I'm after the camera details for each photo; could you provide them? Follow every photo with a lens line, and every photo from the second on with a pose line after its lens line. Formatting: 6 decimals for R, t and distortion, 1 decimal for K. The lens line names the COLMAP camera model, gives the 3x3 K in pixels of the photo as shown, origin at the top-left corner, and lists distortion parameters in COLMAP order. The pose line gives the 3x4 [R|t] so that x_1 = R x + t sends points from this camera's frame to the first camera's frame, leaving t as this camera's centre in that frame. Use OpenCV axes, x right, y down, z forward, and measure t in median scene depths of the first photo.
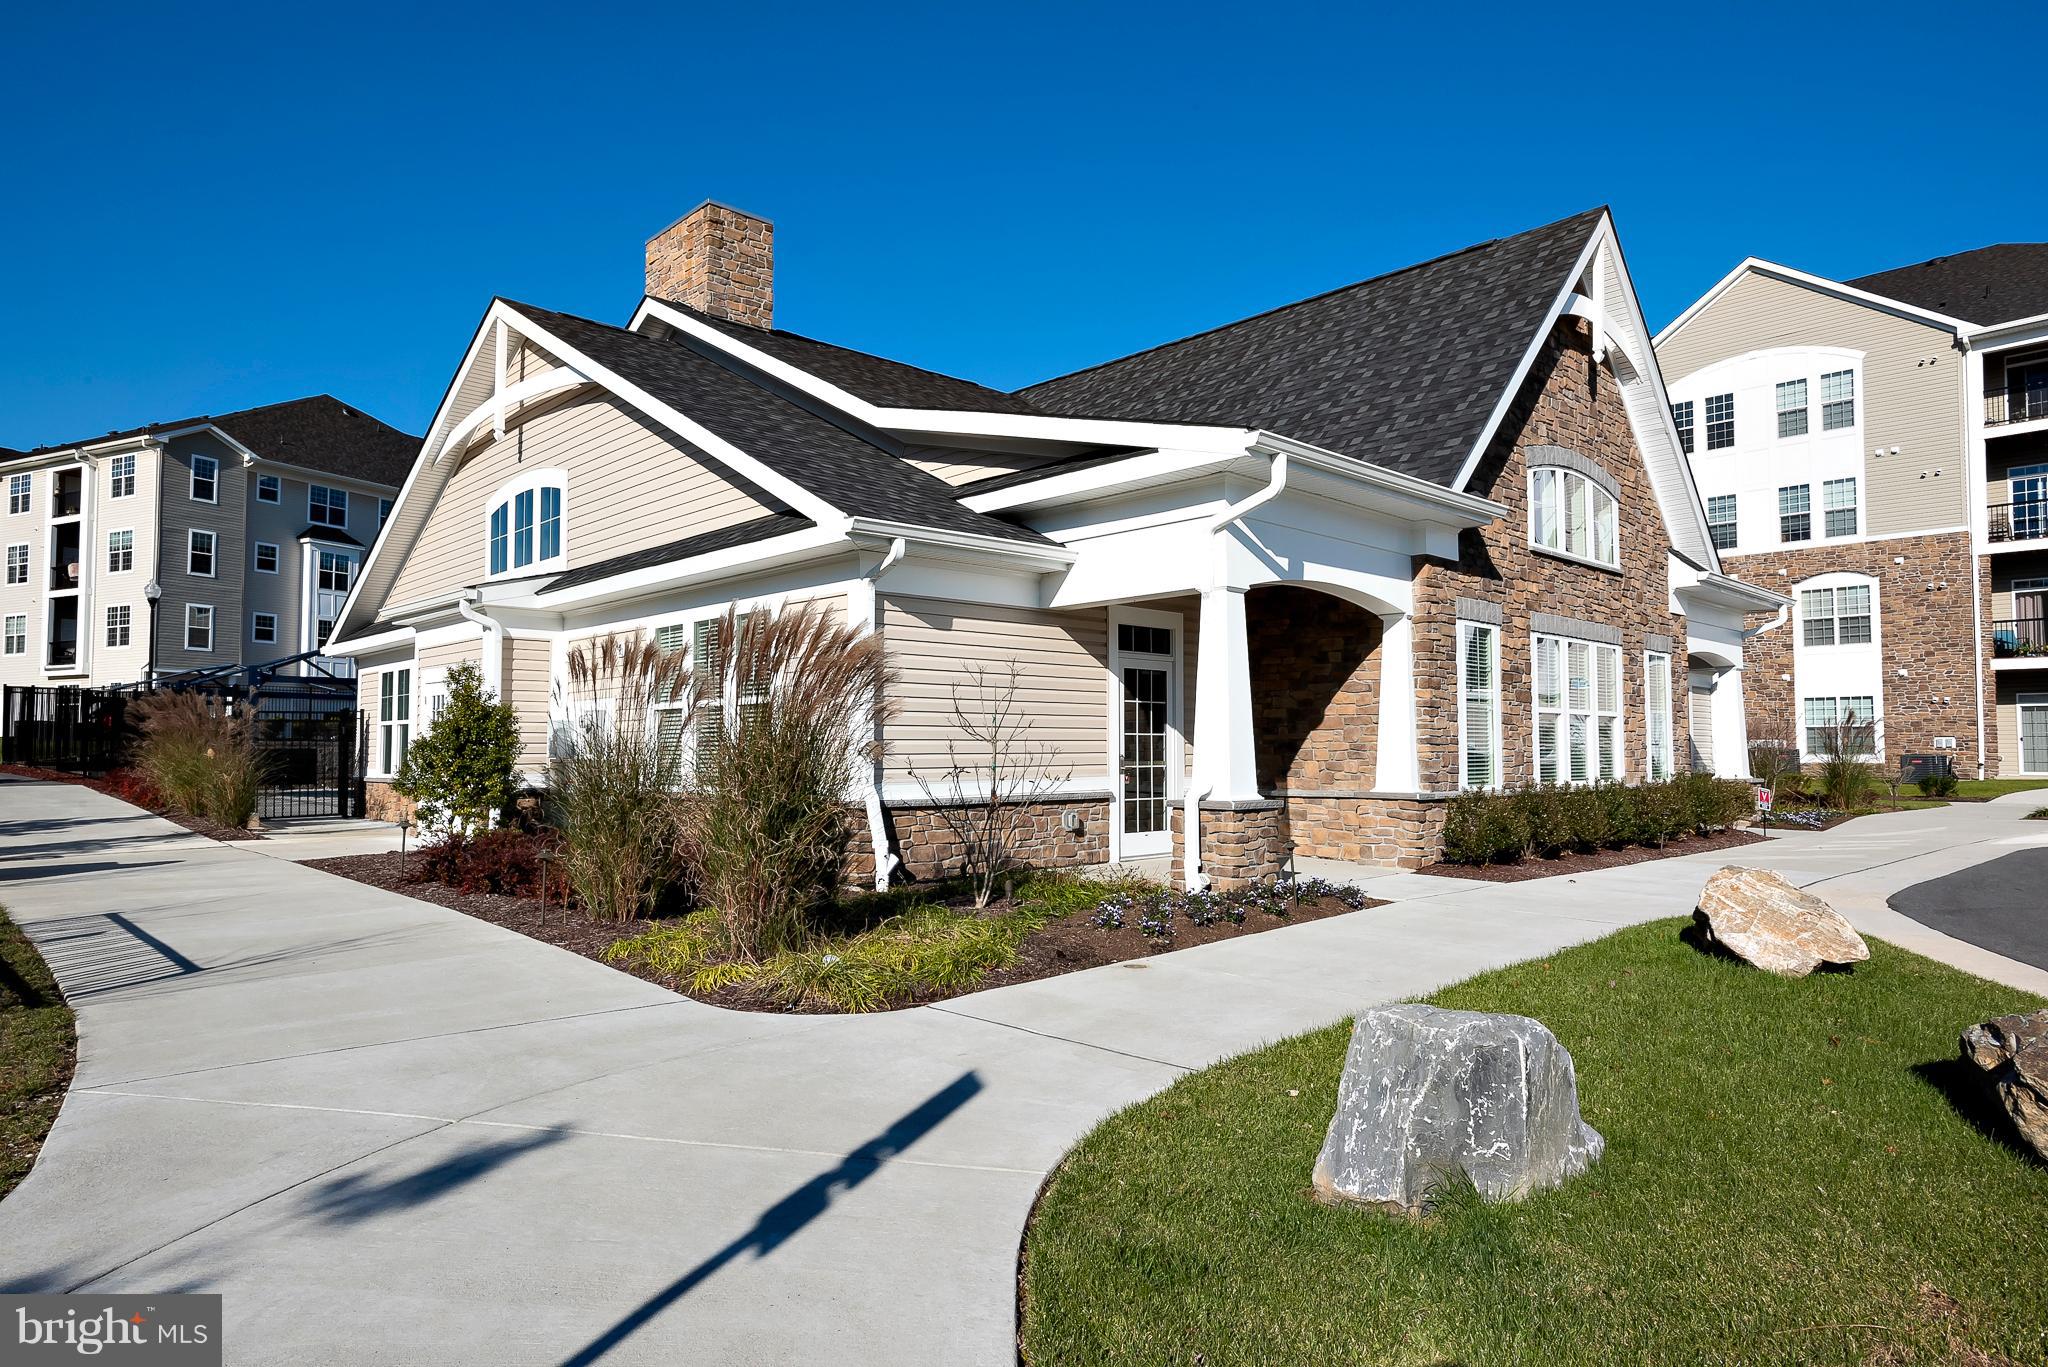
lens RADIAL K [[1211.9, 0, 1040.6], [0, 1211.9, 684.6], [0, 0, 1]] dist [0.002744, 0.001521]
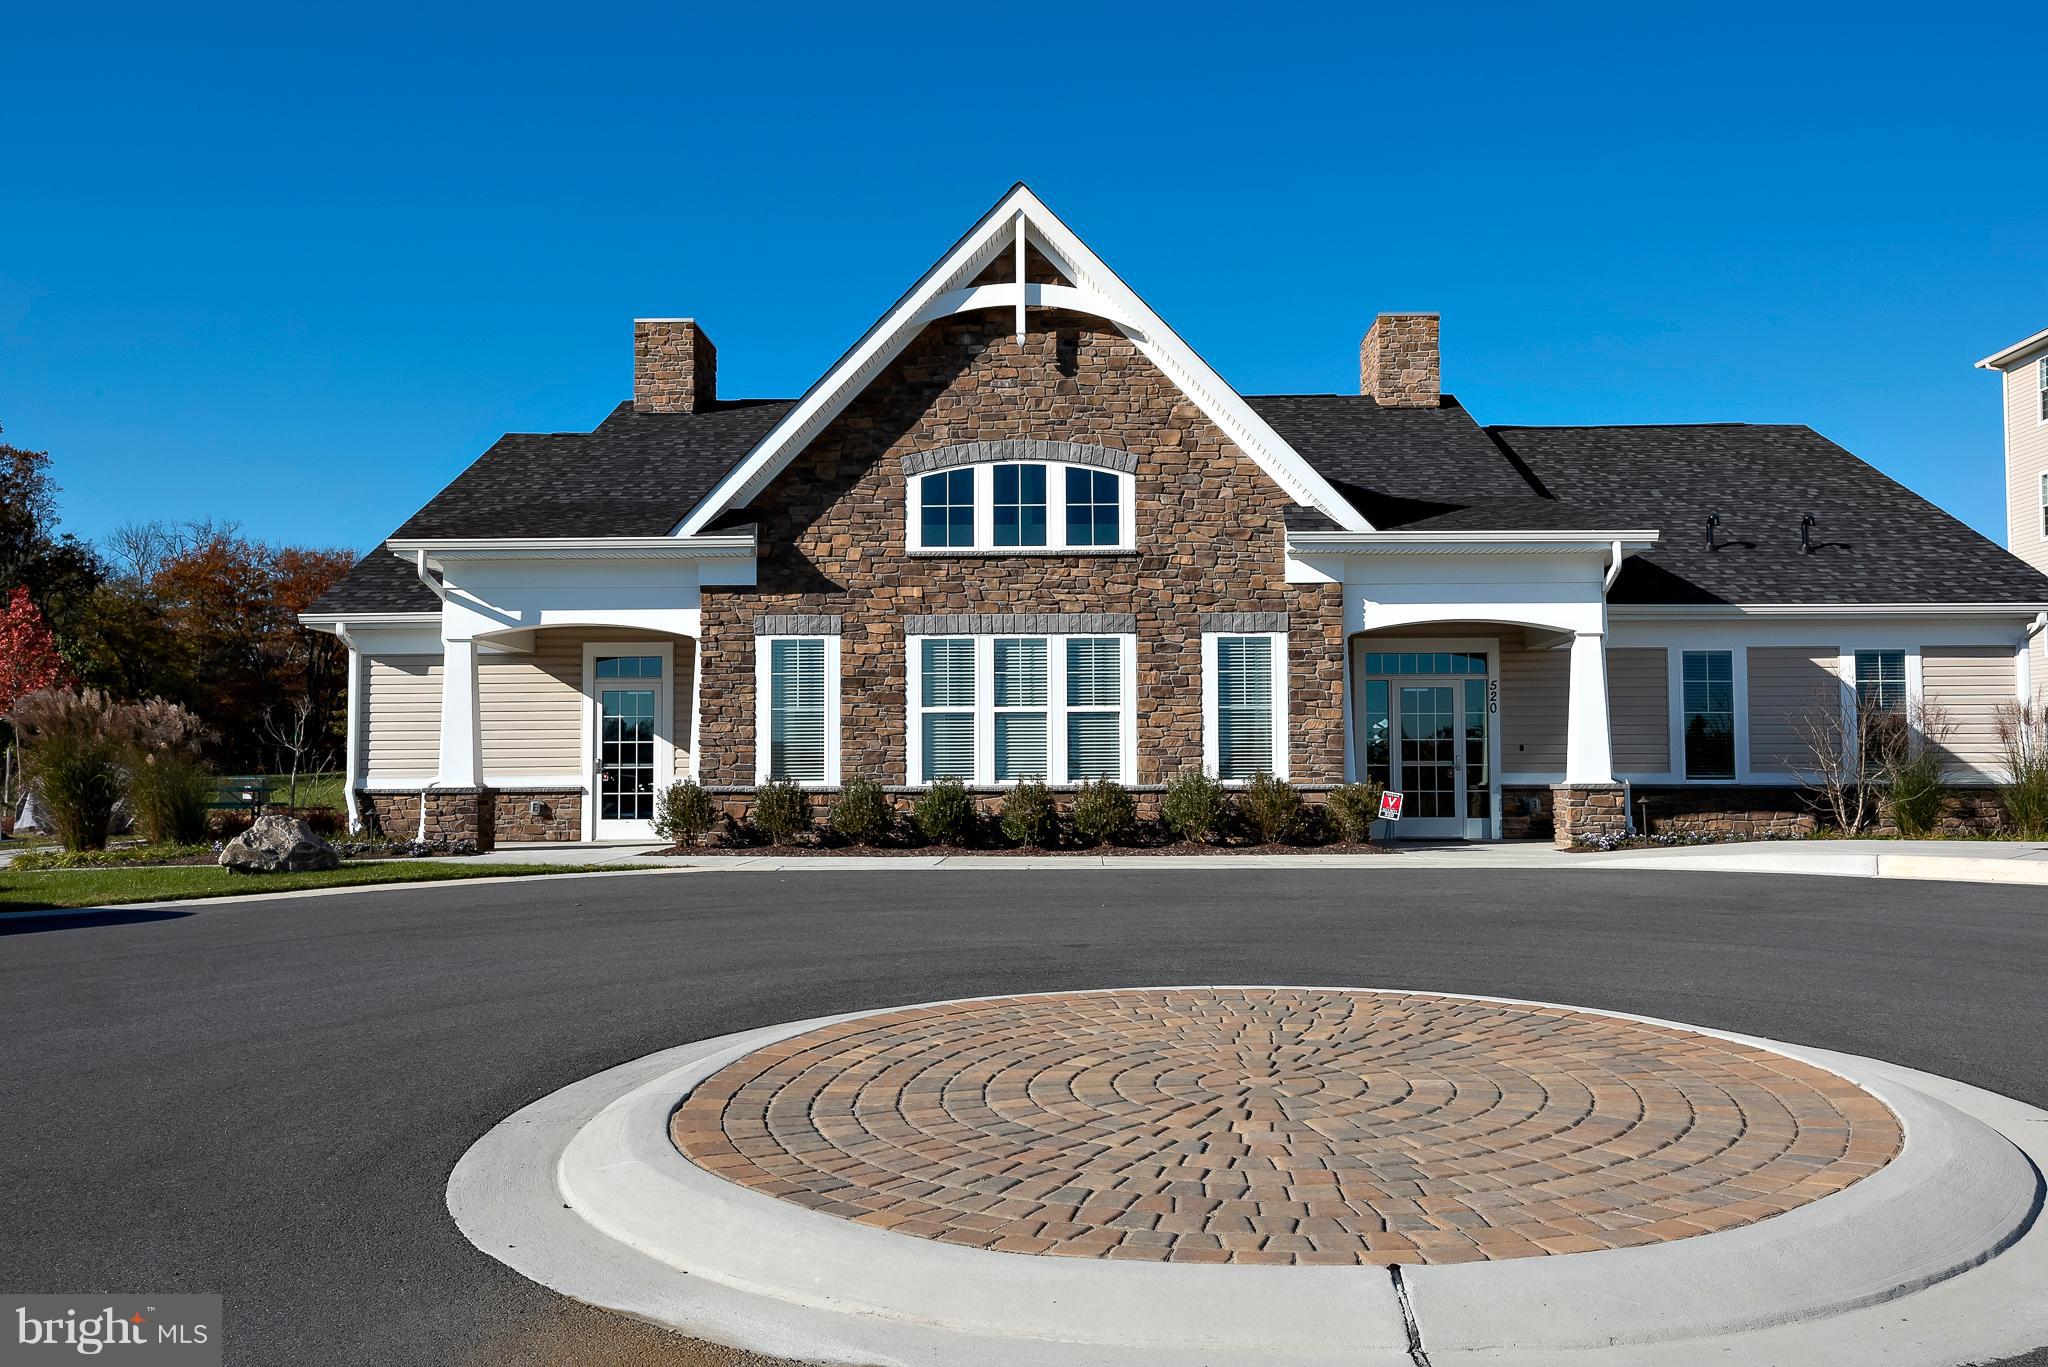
lens RADIAL K [[1752.2, 0, 1024.0], [0, 1752.2, 683.5], [0, 0, 1]] dist [-0.006925, -0.000128]
pose [[0.698423, -0.045333, -0.714248, 1.697169], [0.045852, 0.998776, -0.018555, 0.033317], [0.714215, -0.019790, 0.699646, 0.023316]]
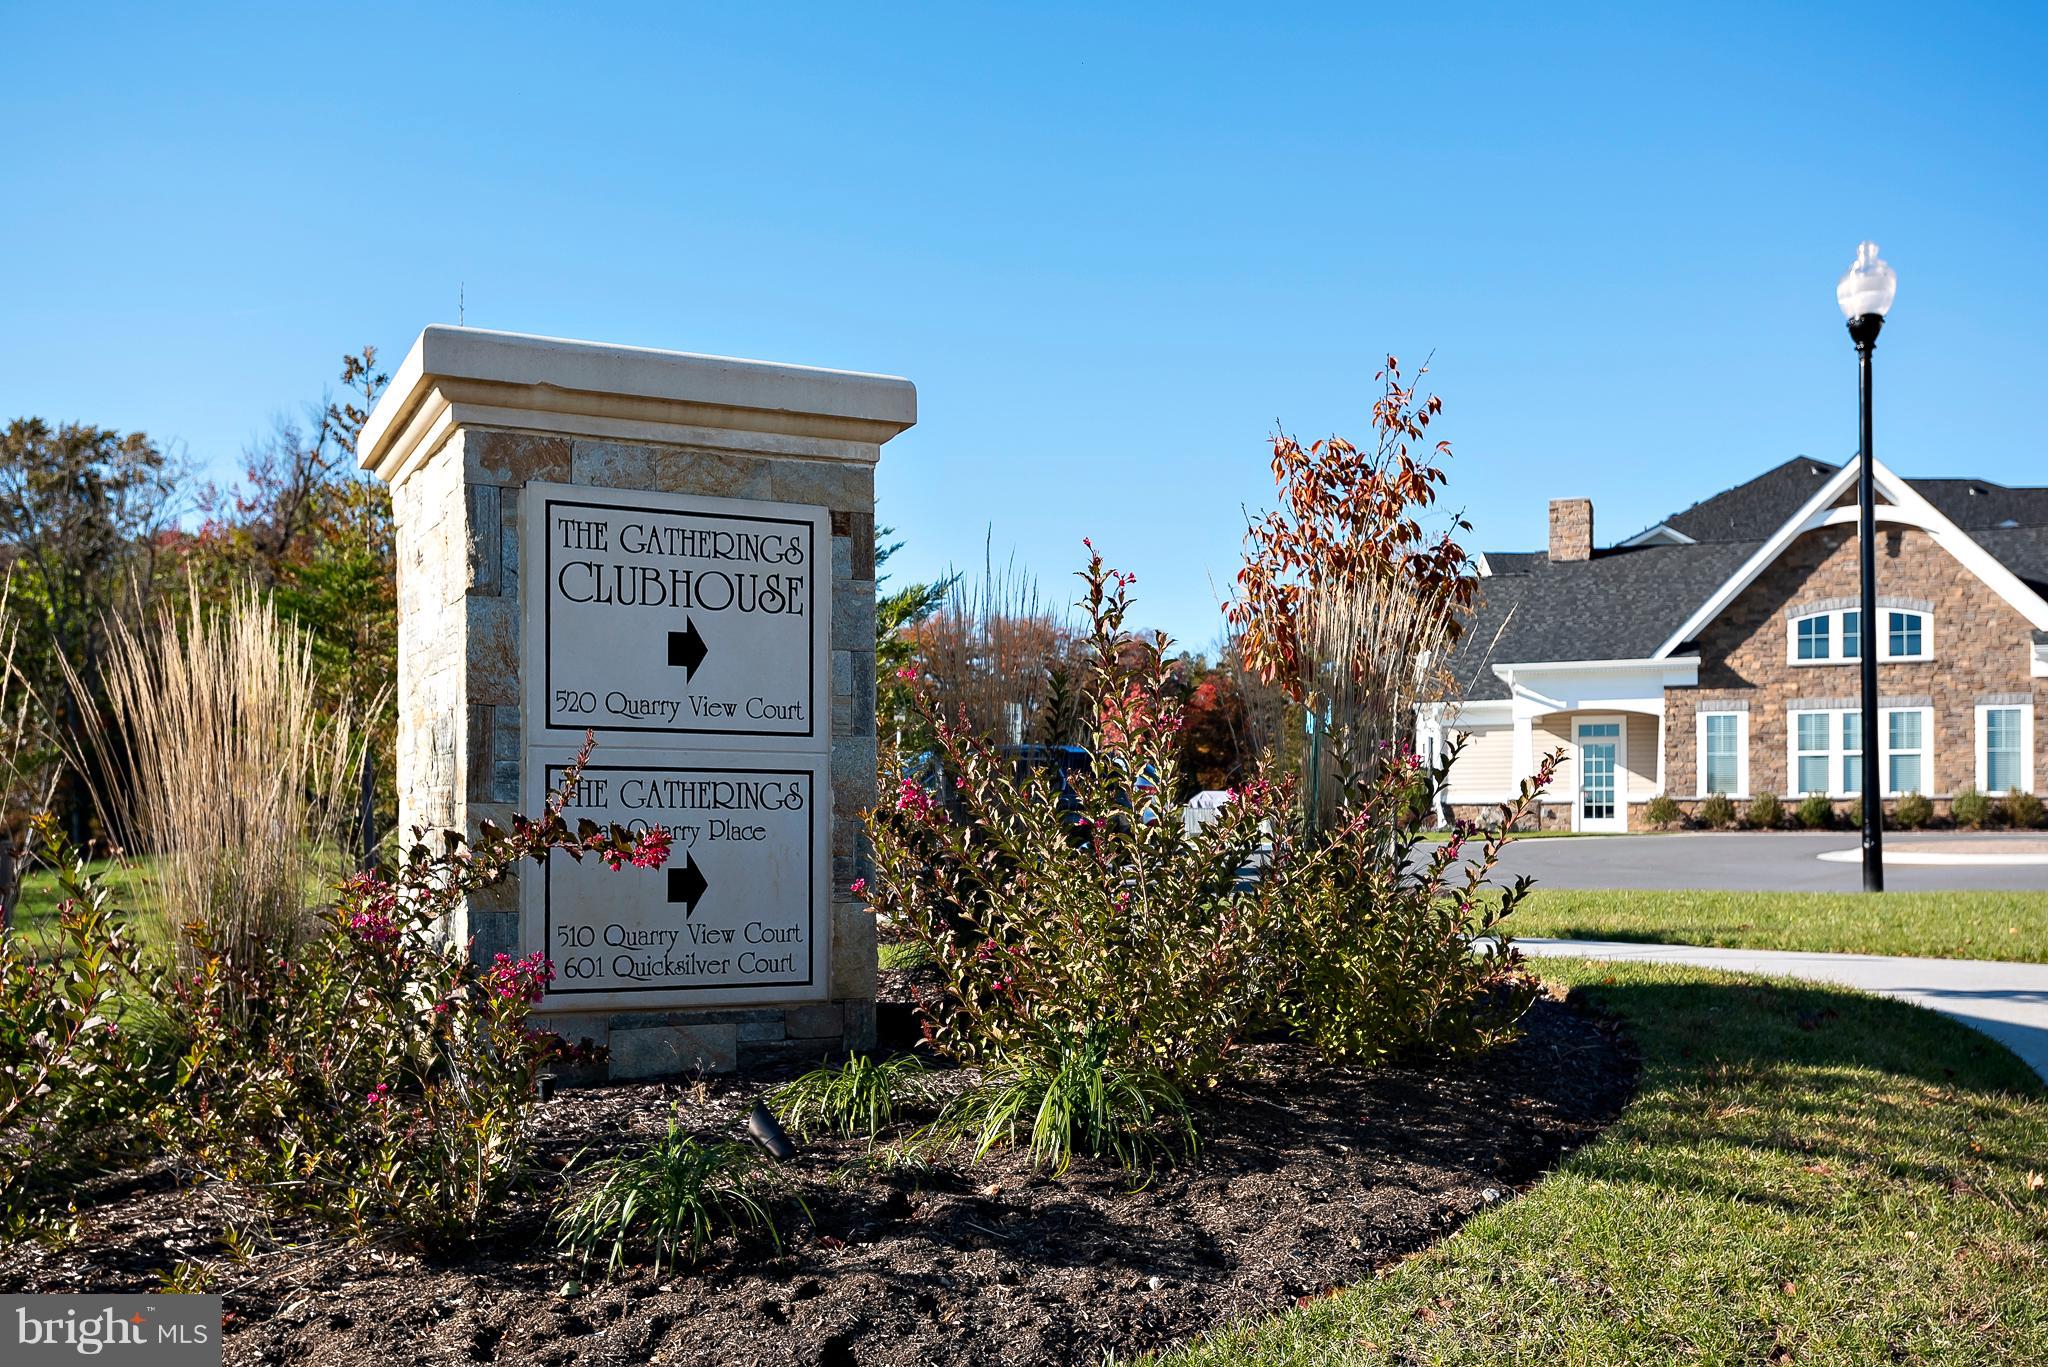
lens RADIAL K [[1896.8, 0, 1026.2], [0, 1896.8, 817.4], [0, 0, 1]] dist [0.010020, 0.020671]
pose [[0.431071, -0.012750, -0.902228, 2.736001], [0.051189, 0.998635, 0.010345, 0.030957], [0.900865, -0.050644, 0.431135, -1.402057]]
